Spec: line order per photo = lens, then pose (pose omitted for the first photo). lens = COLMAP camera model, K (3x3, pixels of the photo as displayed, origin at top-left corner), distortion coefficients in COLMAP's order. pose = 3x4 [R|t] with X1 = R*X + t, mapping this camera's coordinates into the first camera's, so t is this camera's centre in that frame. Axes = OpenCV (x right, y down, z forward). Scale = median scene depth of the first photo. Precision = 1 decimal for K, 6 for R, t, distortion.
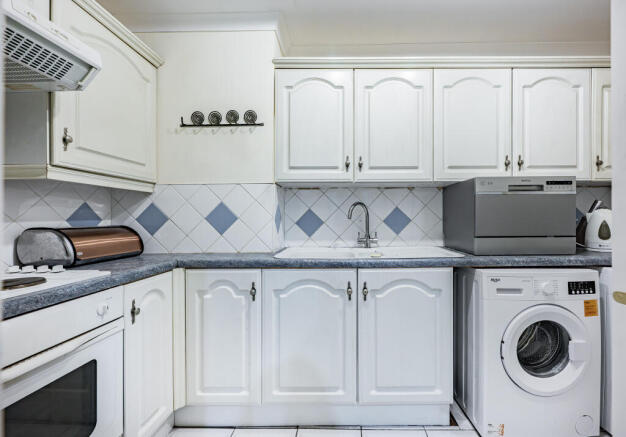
lens RADIAL K [[264.5, 0, 345.9], [0, 264.5, 225.3], [0, 0, 1]] dist [0.003300, -0.000529]
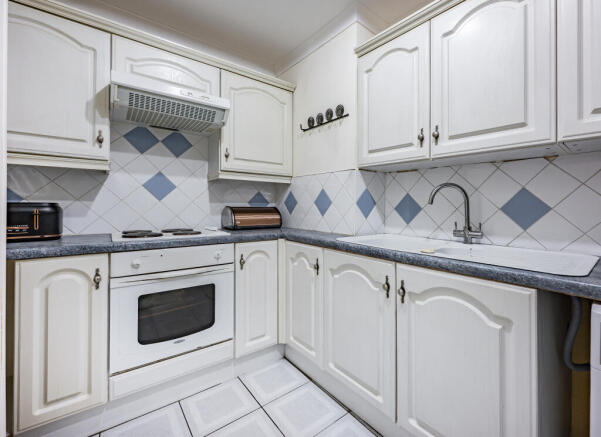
lens RADIAL K [[269.8, 0, 333.2], [0, 269.8, 211.4], [0, 0, 1]] dist [0.000819, -0.000514]
pose [[0.662473, 0.030326, -0.748472, 0.474699], [-0.036743, 0.999293, 0.007967, 0.002239], [0.748184, 0.022223, 0.663119, 0.242052]]
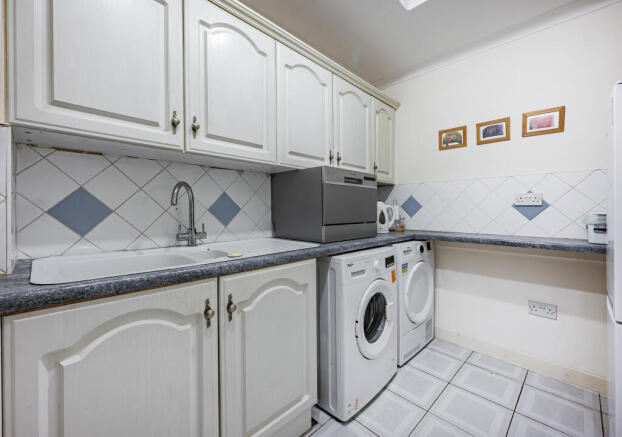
lens RADIAL K [[259.9, 0, 311.5], [0, 259.9, 216.6], [0, 0, 1]] dist [-0.001971, -0.000071]
pose [[0.709248, -0.010198, 0.704886, -0.221549], [0.013827, 0.999904, 0.000553, 0.009855], [-0.704824, 0.009354, 0.709321, 0.308757]]
